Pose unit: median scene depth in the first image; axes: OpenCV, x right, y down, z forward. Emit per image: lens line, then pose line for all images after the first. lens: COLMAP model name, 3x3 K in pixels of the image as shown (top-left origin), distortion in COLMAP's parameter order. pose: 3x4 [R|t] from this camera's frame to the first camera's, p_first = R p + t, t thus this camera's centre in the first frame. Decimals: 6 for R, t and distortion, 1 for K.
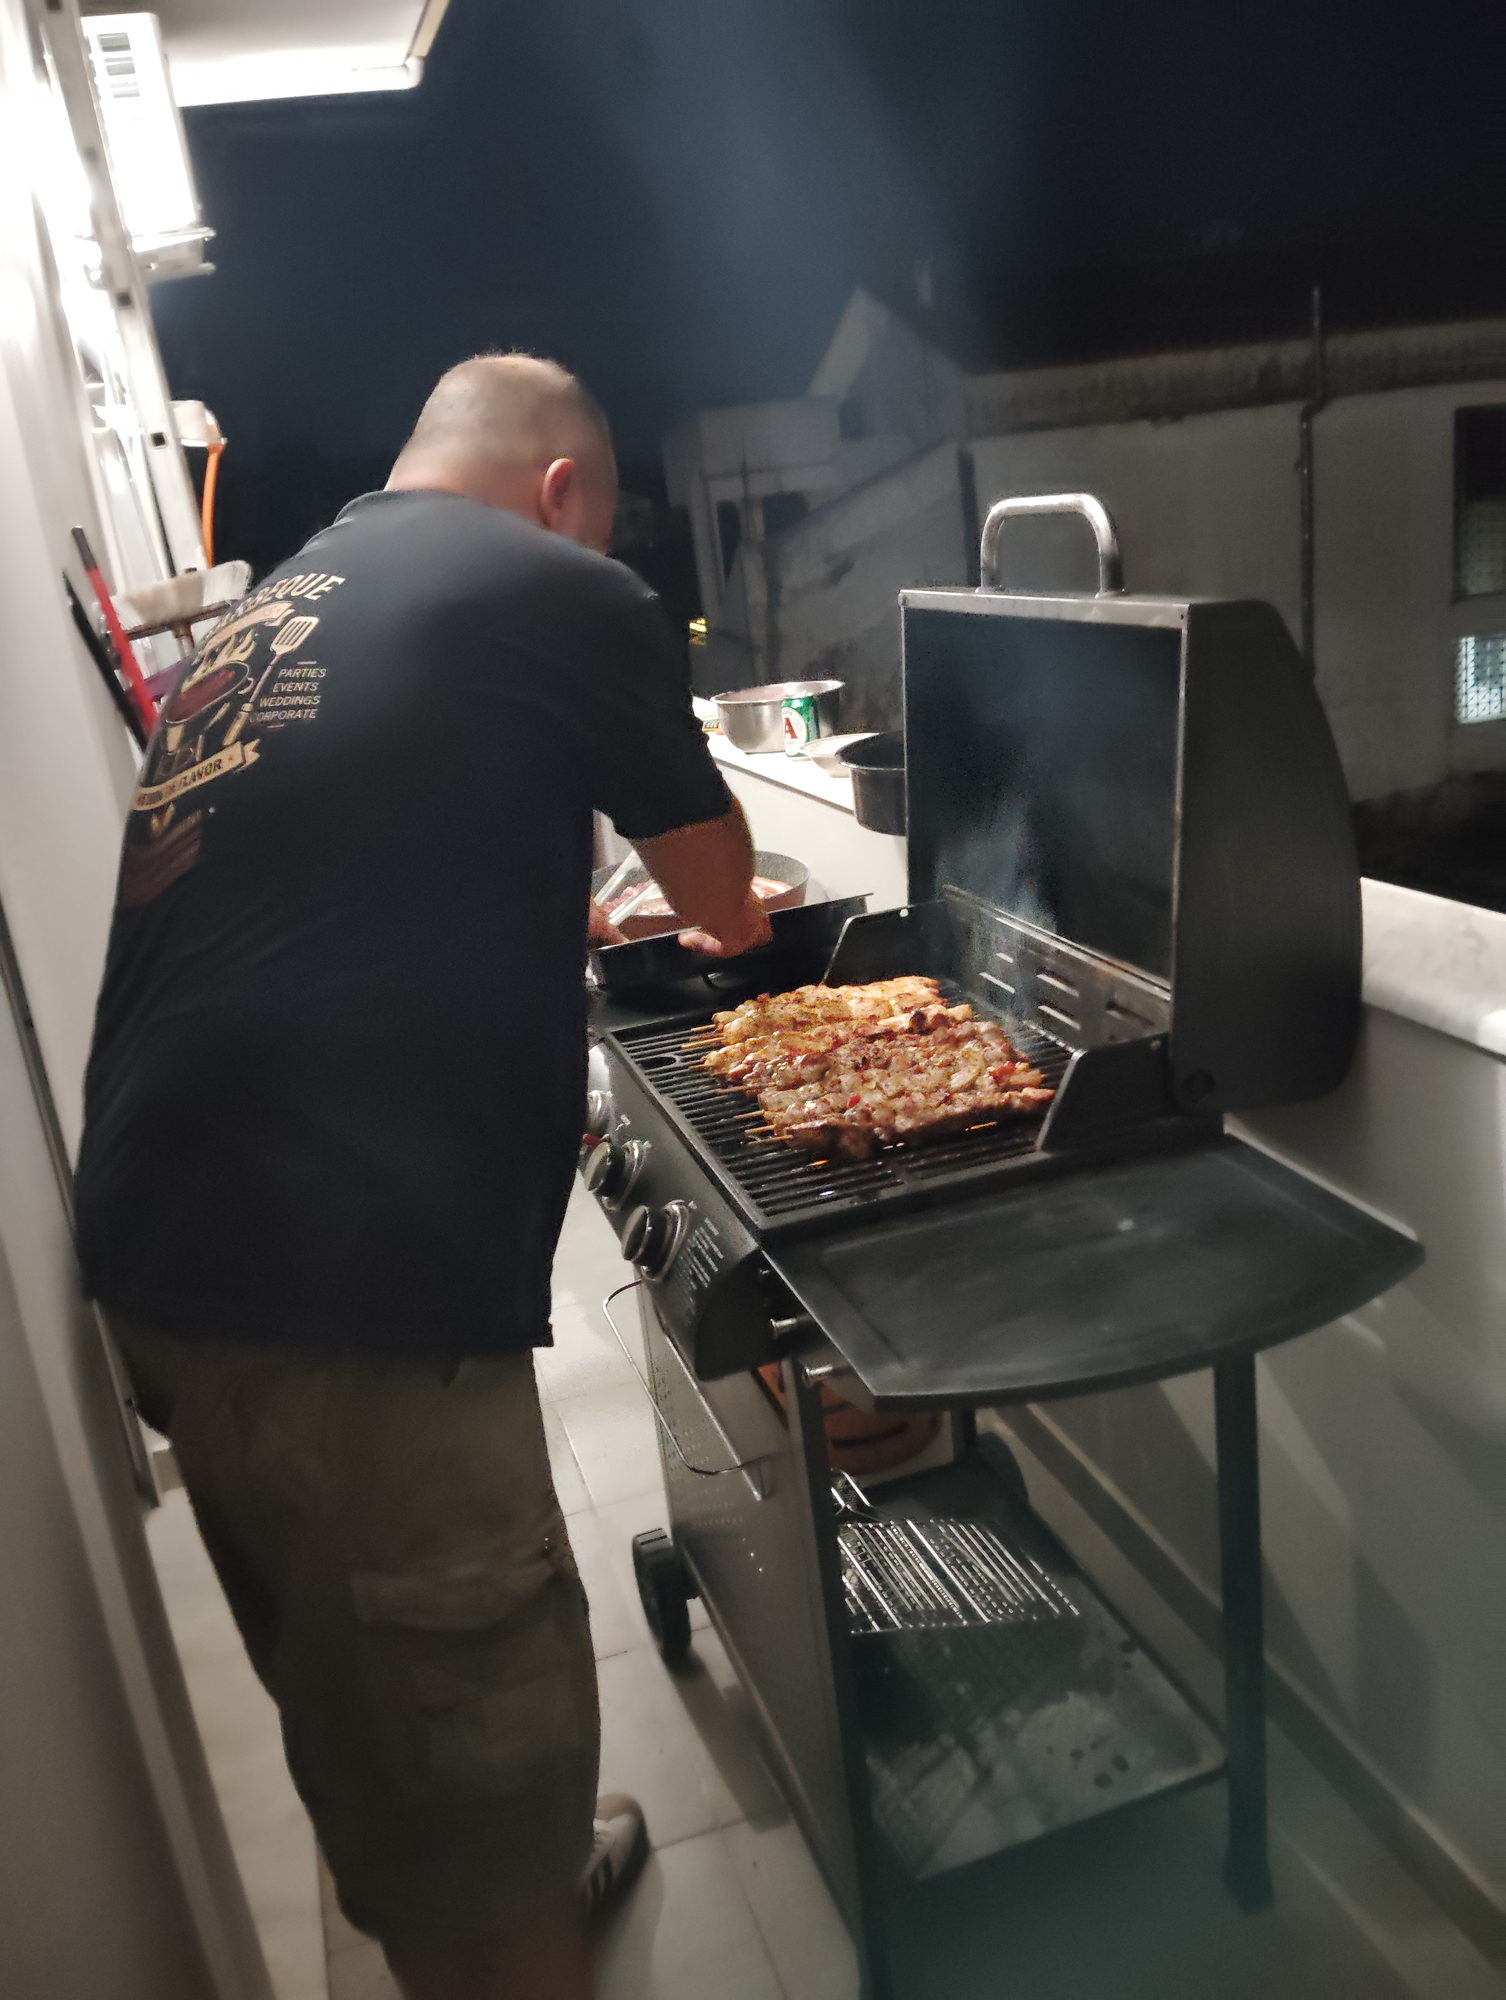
lens RADIAL K [[1592.7, 0, 753.0], [0, 1592.7, 1000.0], [0, 0, 1]] dist [0.033952, -0.004964]
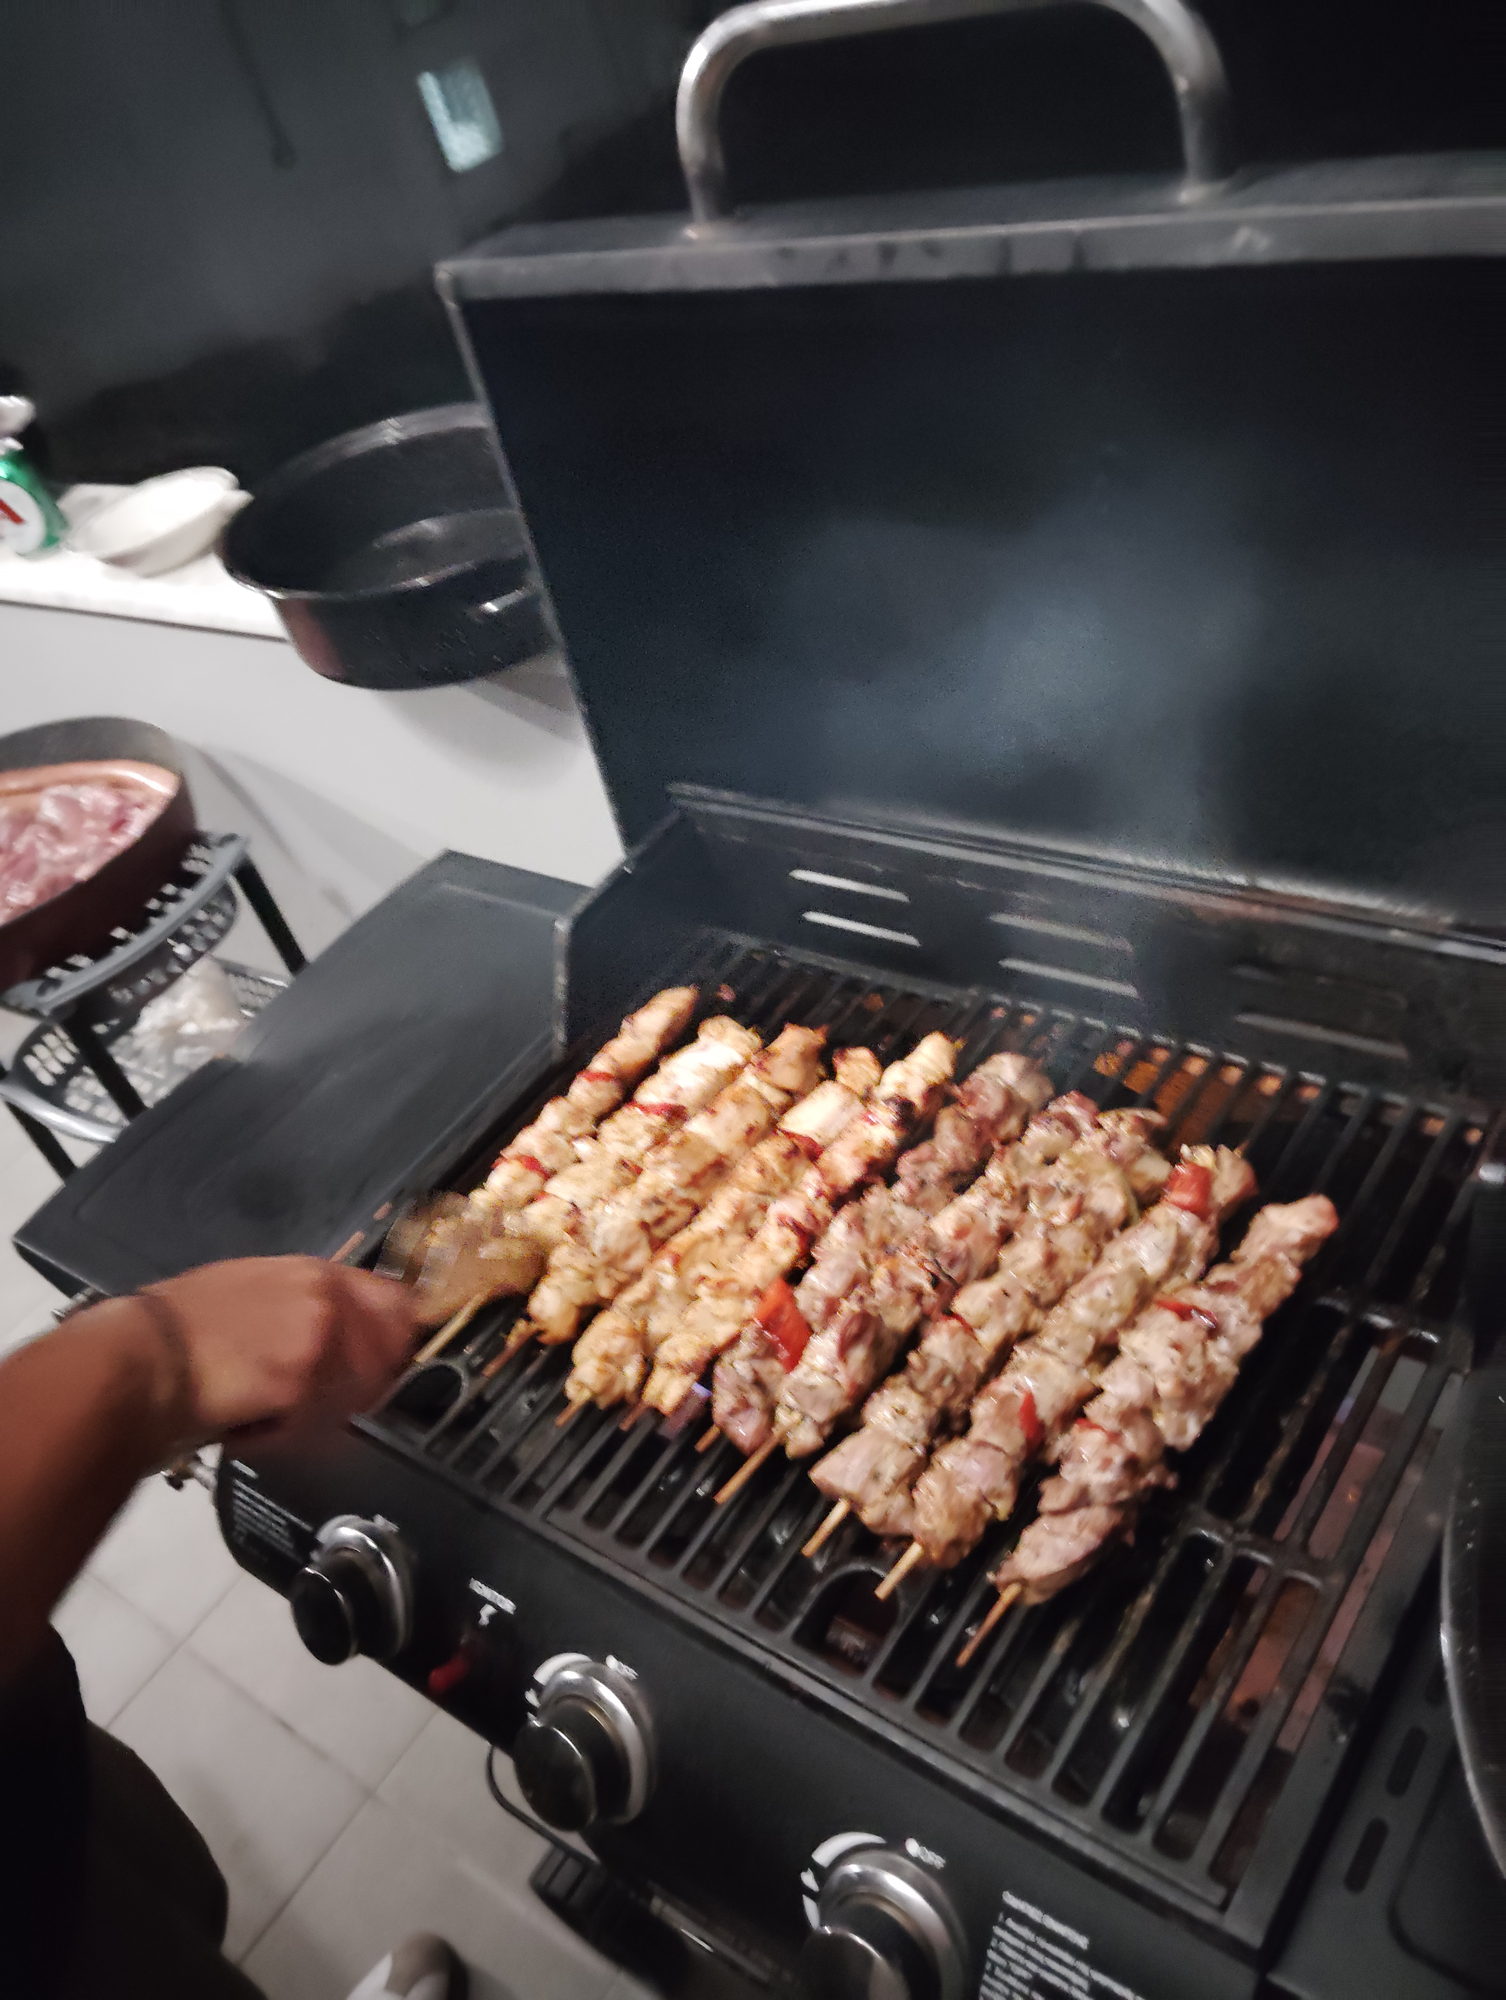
lens RADIAL K [[1678.5, 0, 753.3], [0, 1678.5, 966.0], [0, 0, 1]] dist [0.000718, 0.001345]
pose [[0.804487, -0.436974, 0.402312, -0.099851], [0.328115, 0.891543, 0.312237, -0.162297], [-0.495117, -0.119186, 0.860612, 0.420789]]
